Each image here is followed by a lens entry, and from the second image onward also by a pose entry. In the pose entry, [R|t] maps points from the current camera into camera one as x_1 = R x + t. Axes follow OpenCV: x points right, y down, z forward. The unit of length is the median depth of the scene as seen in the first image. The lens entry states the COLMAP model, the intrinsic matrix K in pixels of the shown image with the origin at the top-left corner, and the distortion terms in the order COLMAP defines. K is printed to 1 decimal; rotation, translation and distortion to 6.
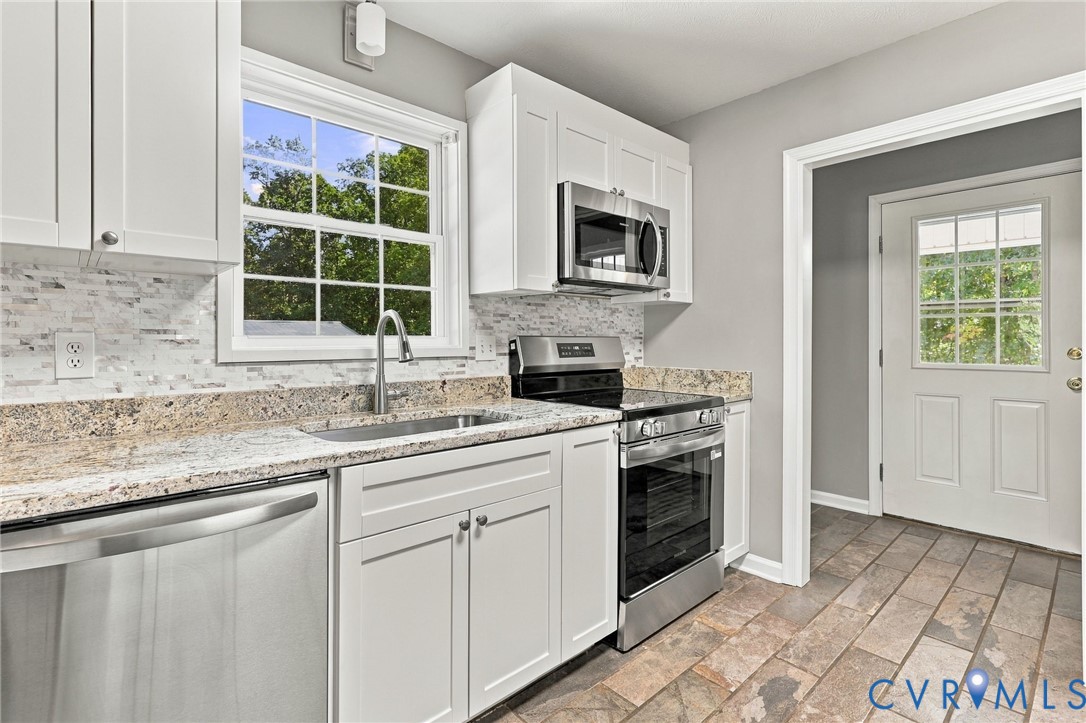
lens RADIAL K [[526.2, 0, 504.8], [0, 526.2, 337.5], [0, 0, 1]] dist [0.002277, 0.001627]
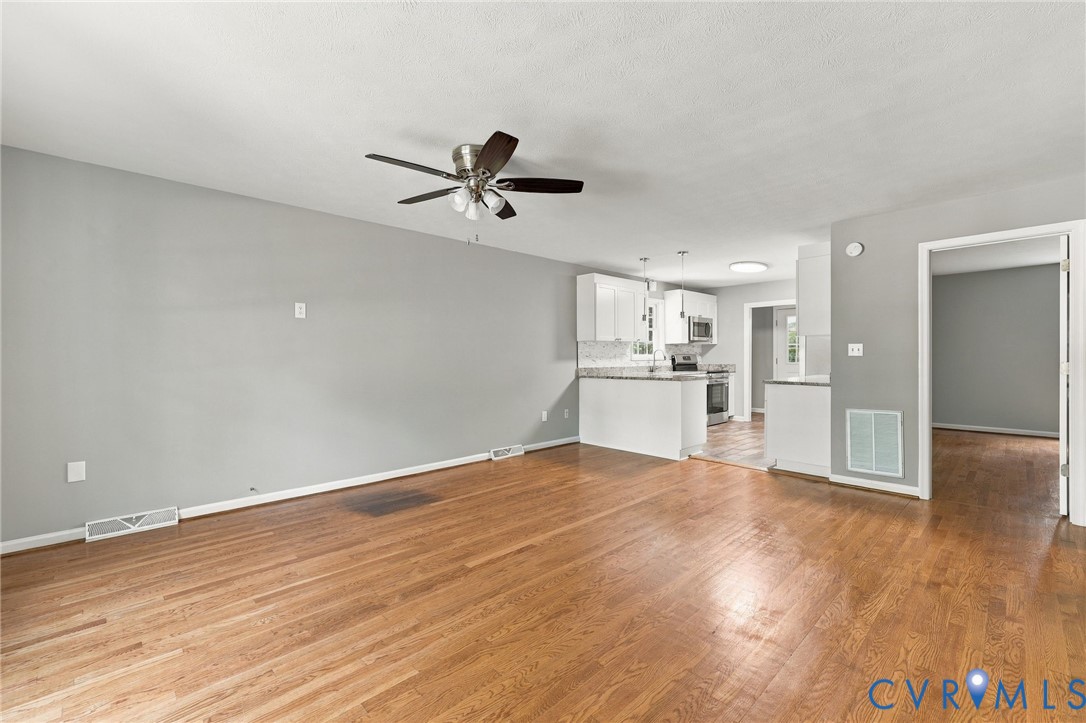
lens RADIAL K [[453.8, 0, 532.6], [0, 453.8, 361.3], [0, 0, 1]] dist [0.002029, -0.000132]
pose [[0.999136, -0.007500, 0.040878, -1.197884], [0.006968, 0.999889, 0.013163, -0.003713], [-0.040972, -0.012866, 0.999077, -2.346700]]
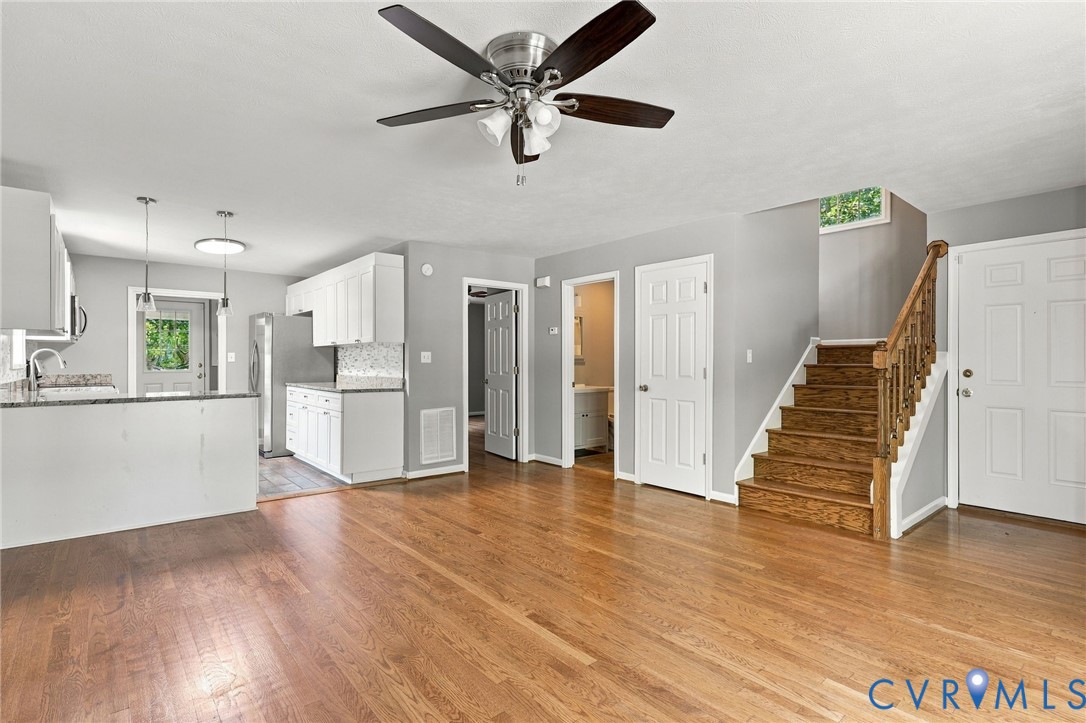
lens RADIAL K [[526.2, 0, 538.2], [0, 526.2, 361.0], [0, 0, 1]] dist [0.002277, 0.001627]
pose [[0.026046, -0.002828, 0.999657, -2.203664], [-0.003478, 0.999990, 0.002919, -0.009402], [-0.999655, -0.003553, 0.026036, -1.184376]]
